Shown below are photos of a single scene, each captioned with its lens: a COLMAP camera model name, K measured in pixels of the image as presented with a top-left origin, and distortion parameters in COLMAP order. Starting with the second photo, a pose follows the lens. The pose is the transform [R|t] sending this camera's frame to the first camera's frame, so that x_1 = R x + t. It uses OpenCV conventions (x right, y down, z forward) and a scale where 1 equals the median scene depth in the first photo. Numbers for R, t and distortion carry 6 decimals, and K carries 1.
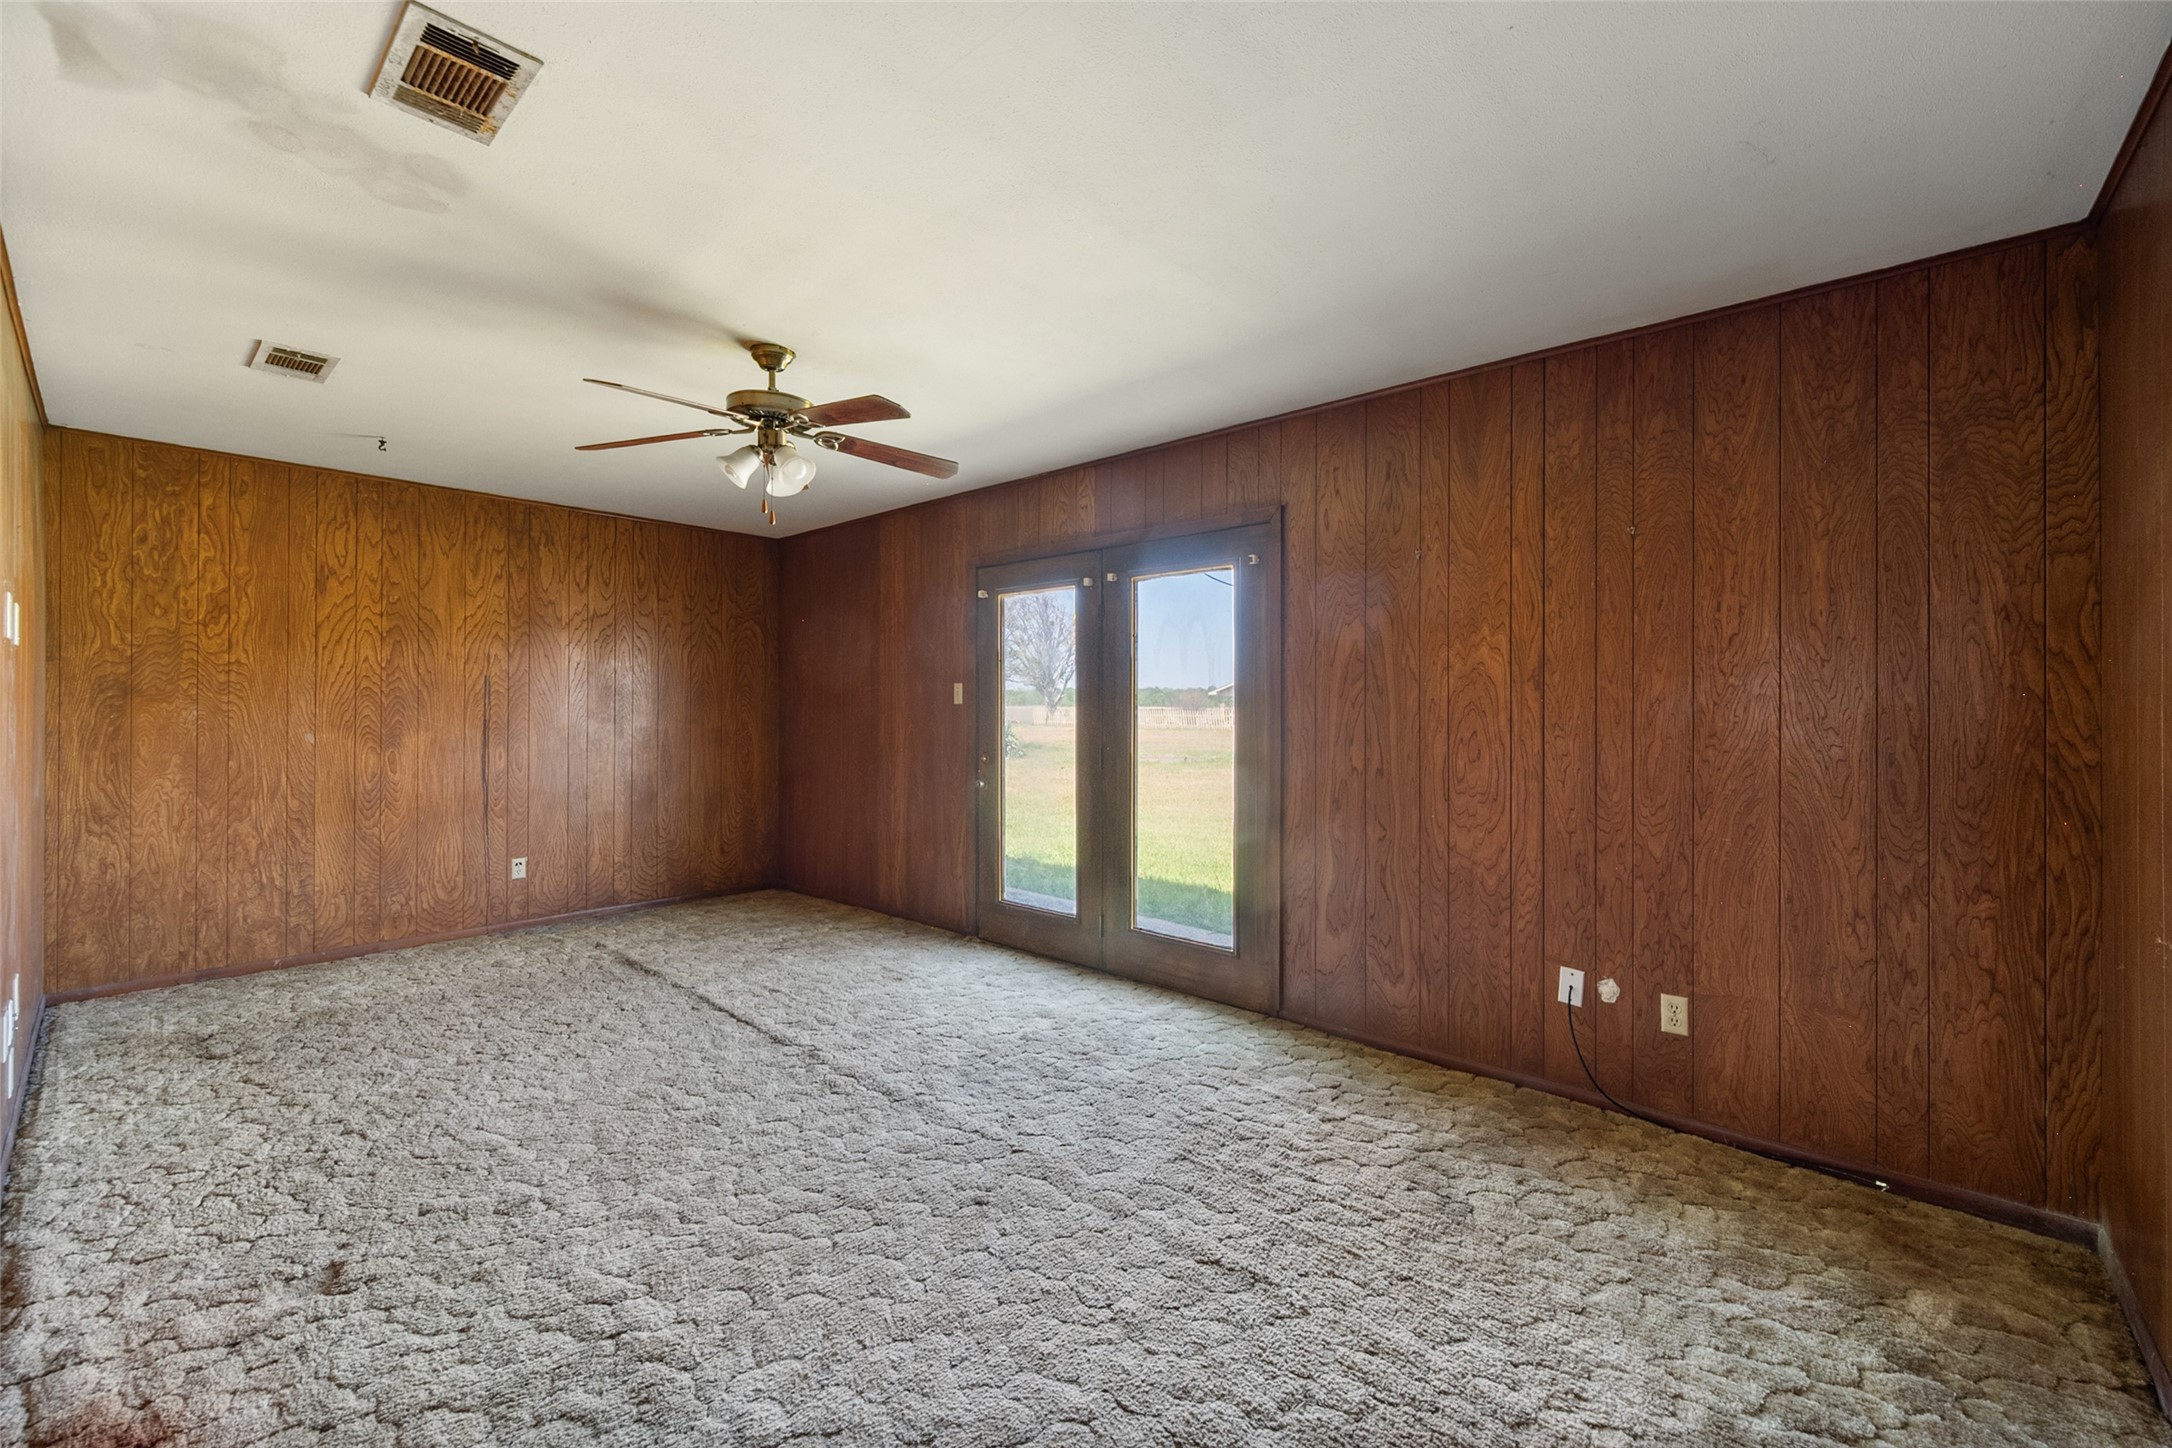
lens RADIAL K [[862.6, 0, 1060.3], [0, 862.6, 719.5], [0, 0, 1]] dist [-0.001241, 0.000772]
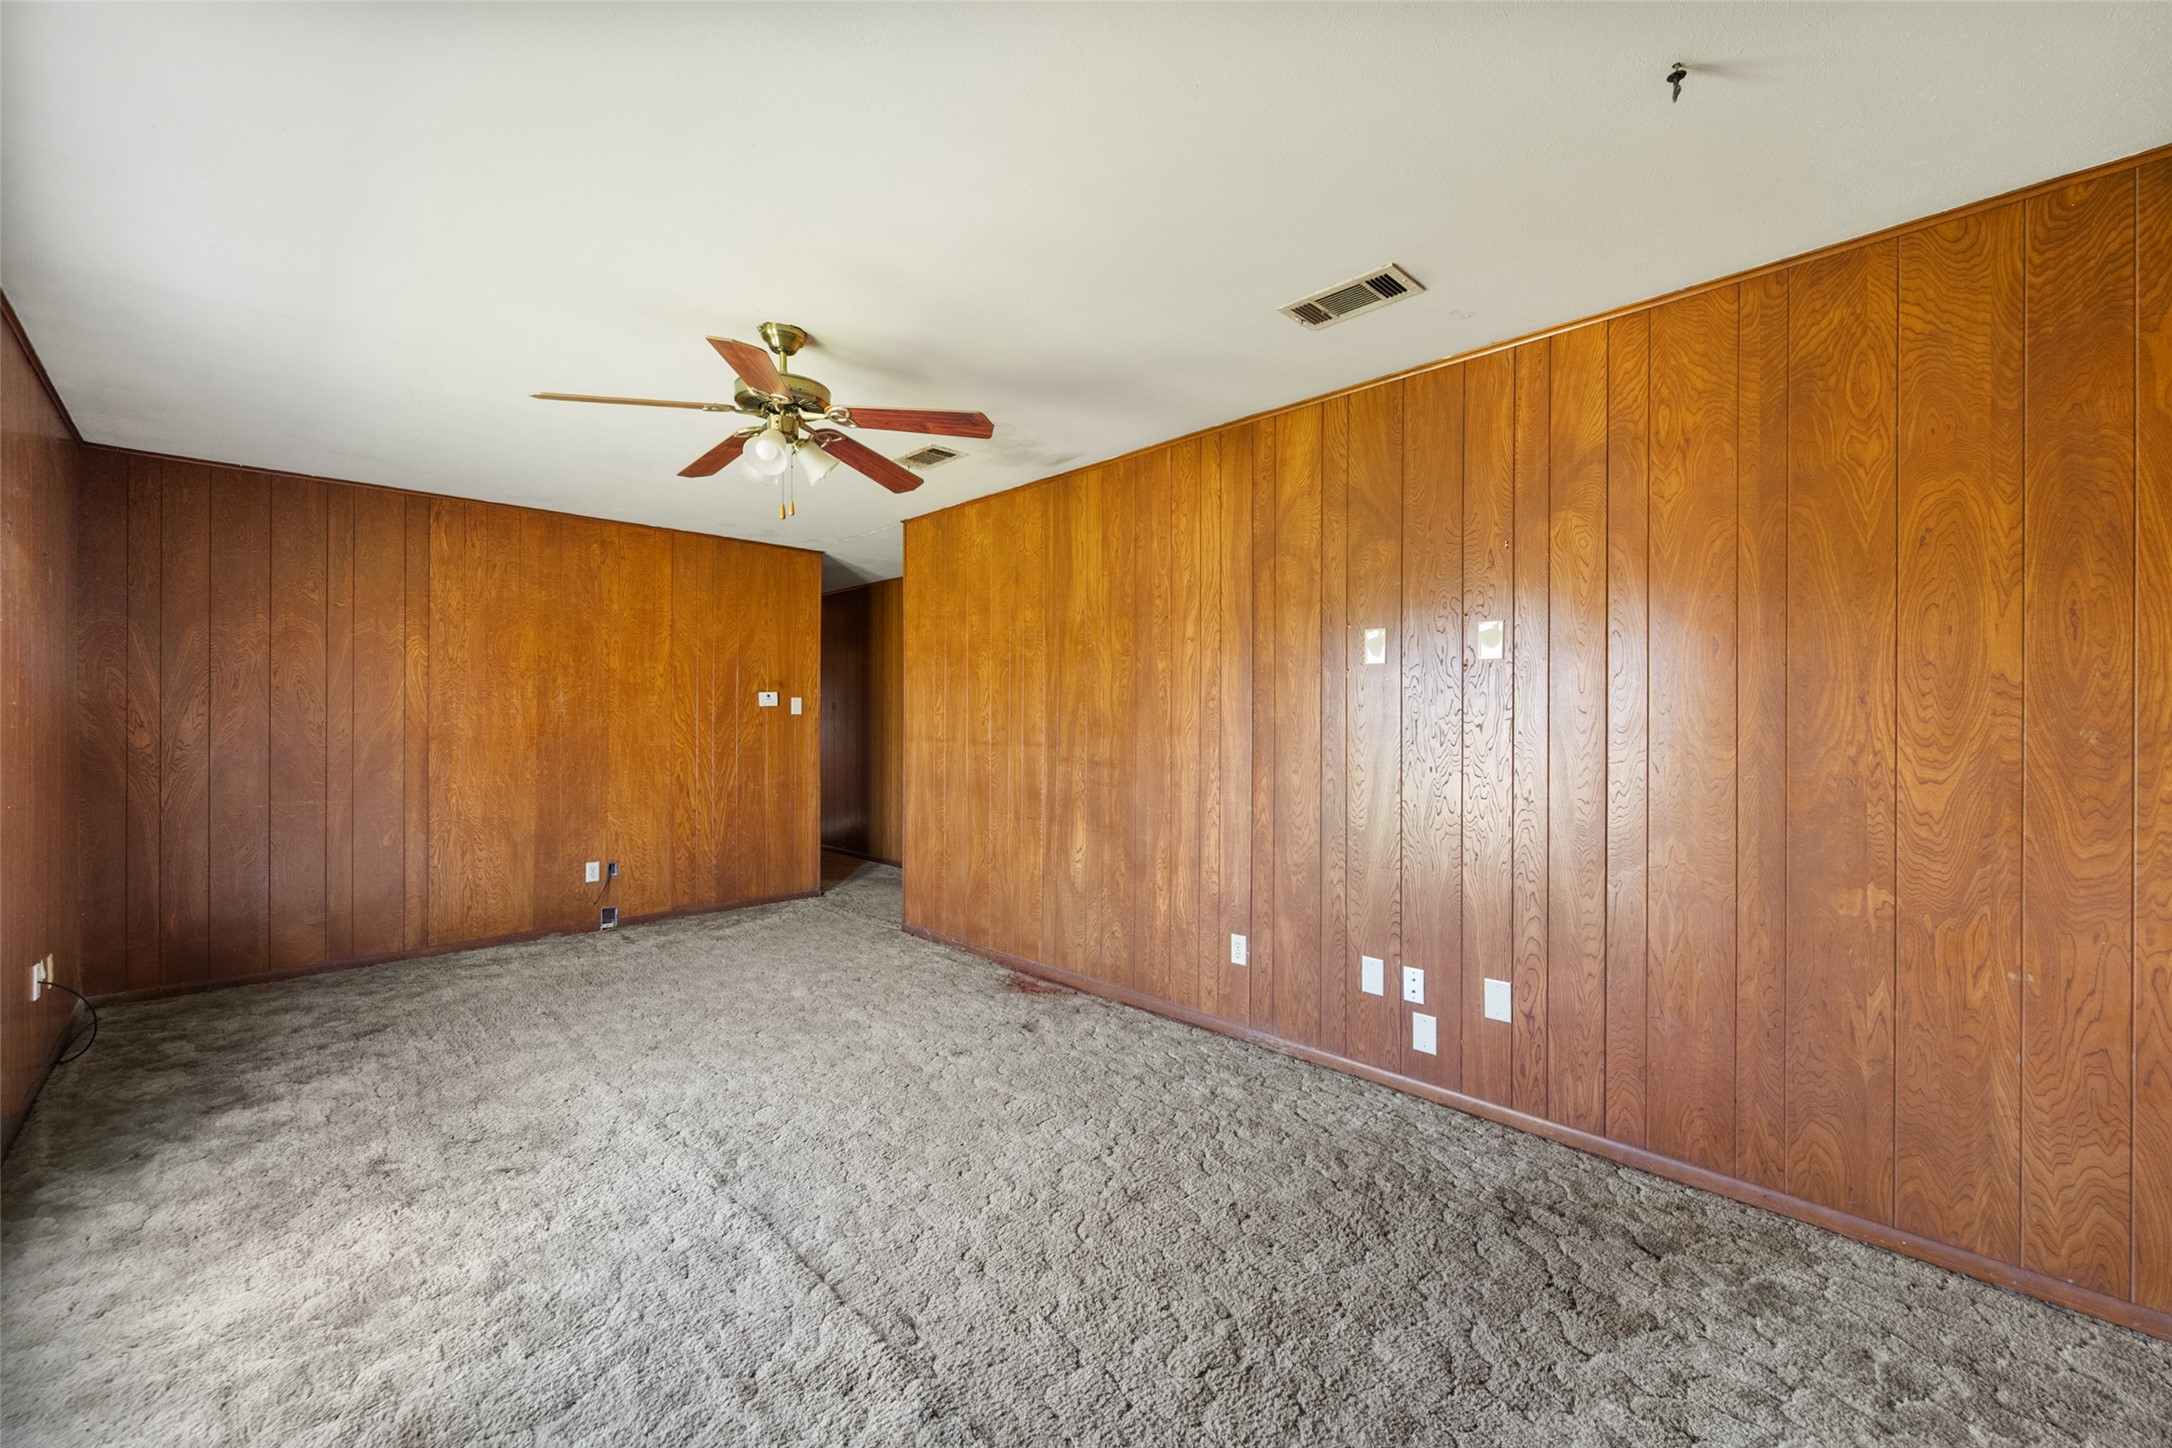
lens RADIAL K [[862.6, 0, 1062.6], [0, 862.6, 712.1], [0, 0, 1]] dist [-0.001241, 0.000772]
pose [[-0.997757, -0.003482, 0.066852, -0.576494], [-0.002880, 0.999954, 0.009100, -0.022404], [-0.066880, 0.008887, -0.997721, 1.574733]]
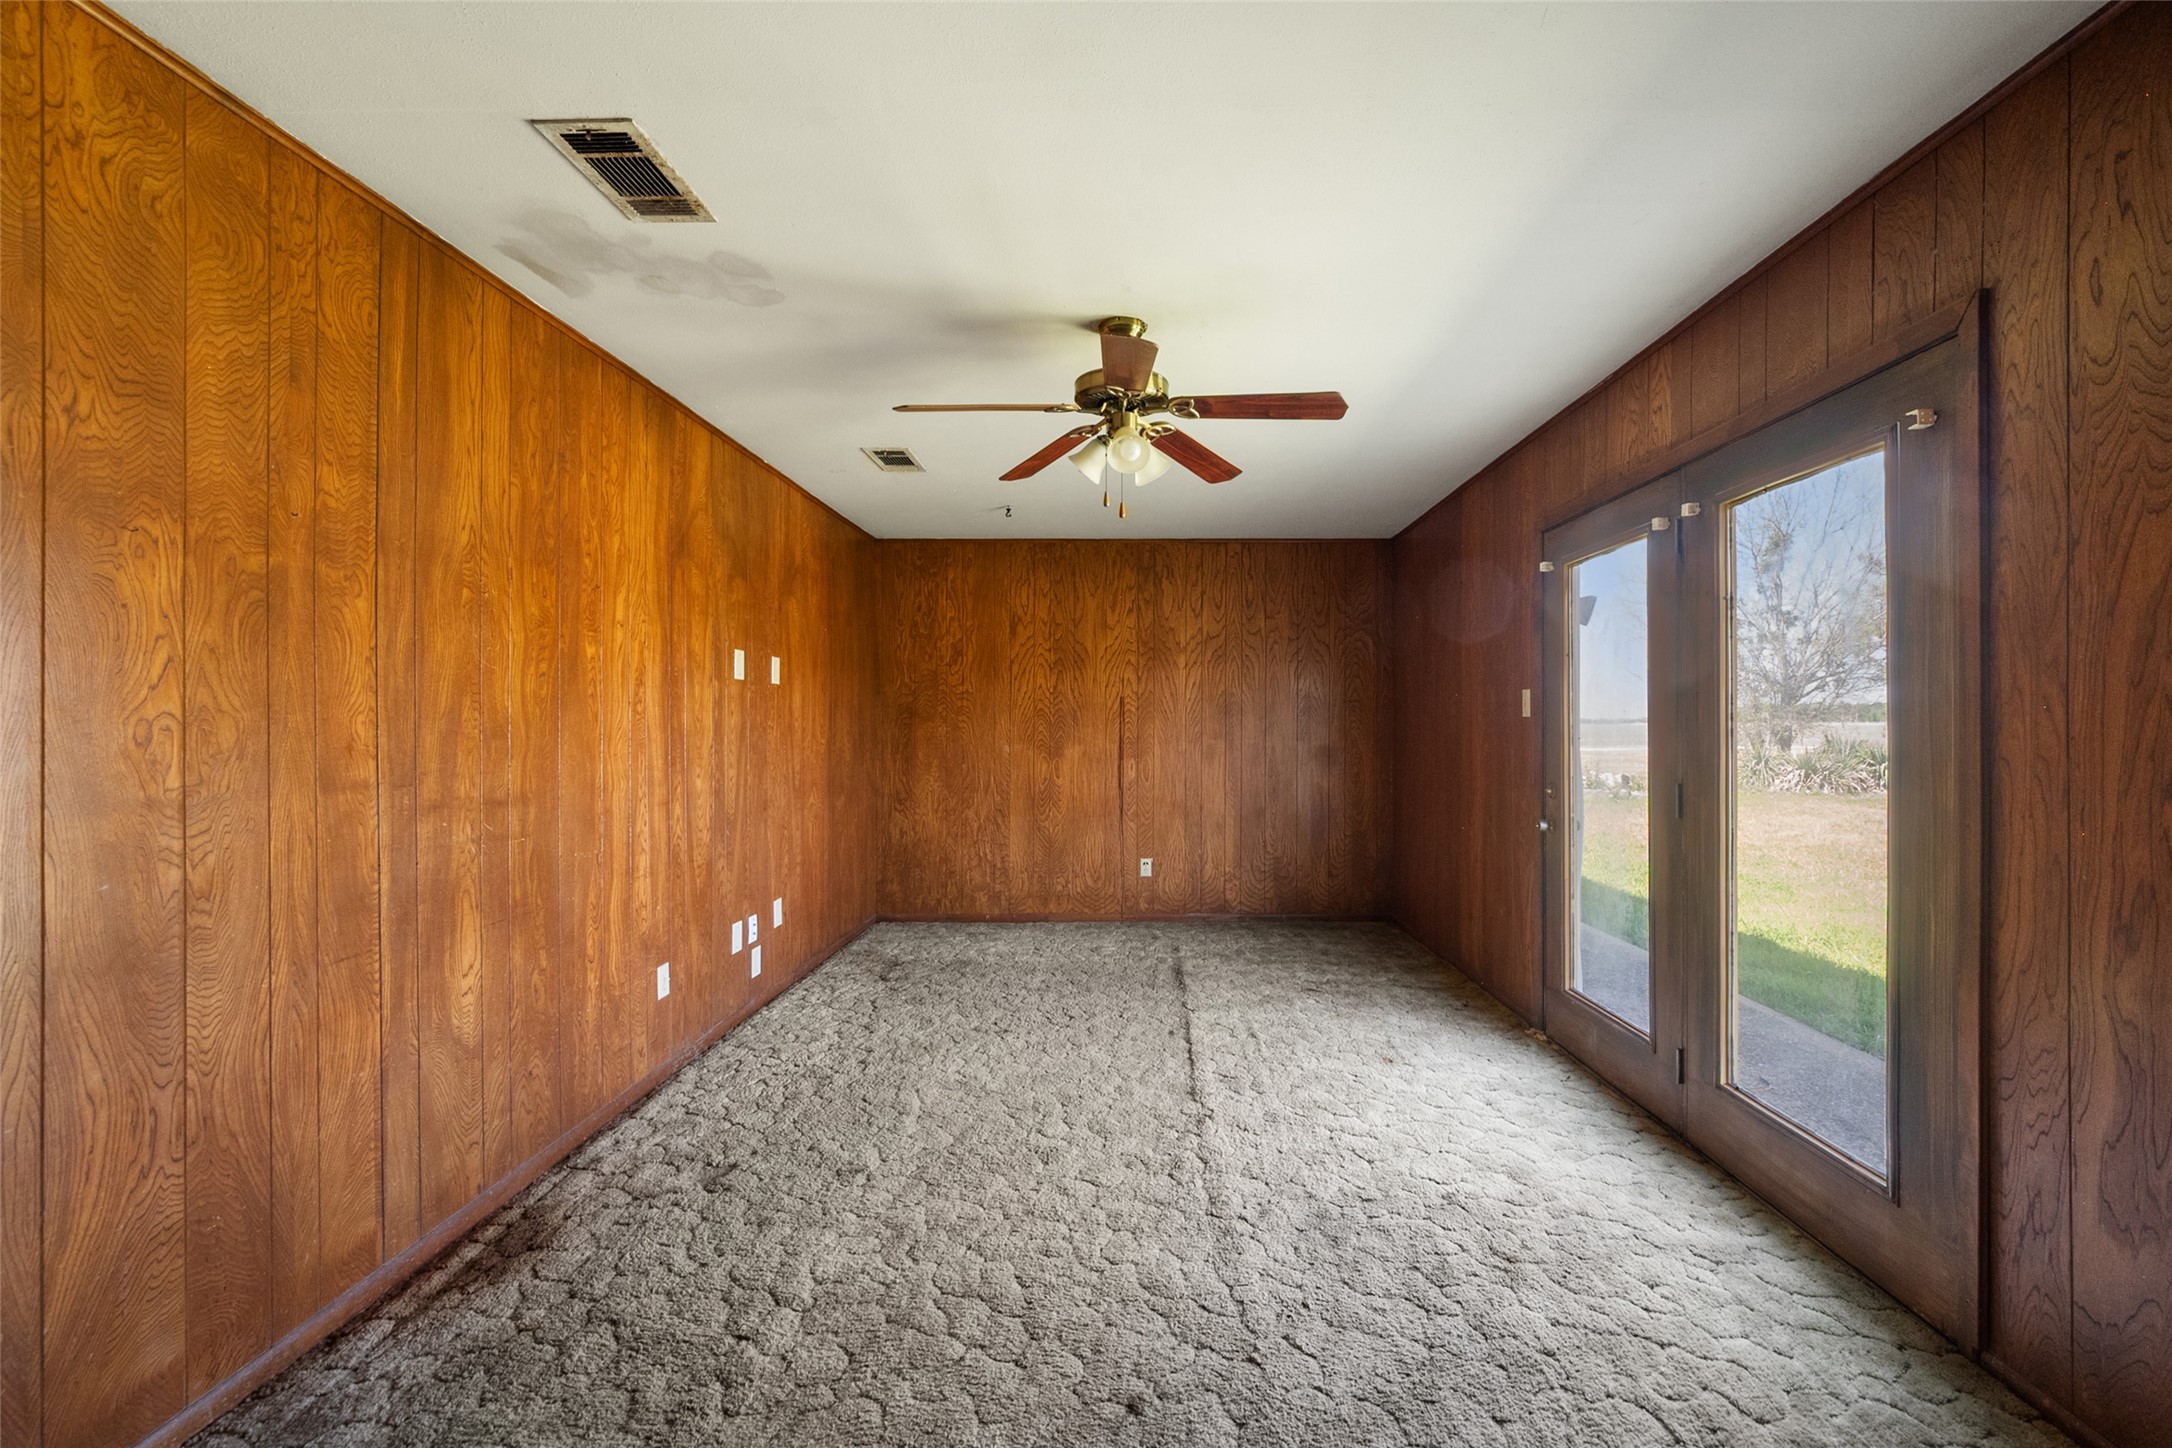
lens RADIAL K [[862.6, 0, 1147.5], [0, 862.6, 733.0], [0, 0, 1]] dist [-0.001241, 0.000772]
pose [[0.685851, 0.002442, -0.727738, 0.279919], [-0.007169, 0.999969, -0.003402, 0.001309], [0.727706, 0.007551, 0.685847, 0.330458]]
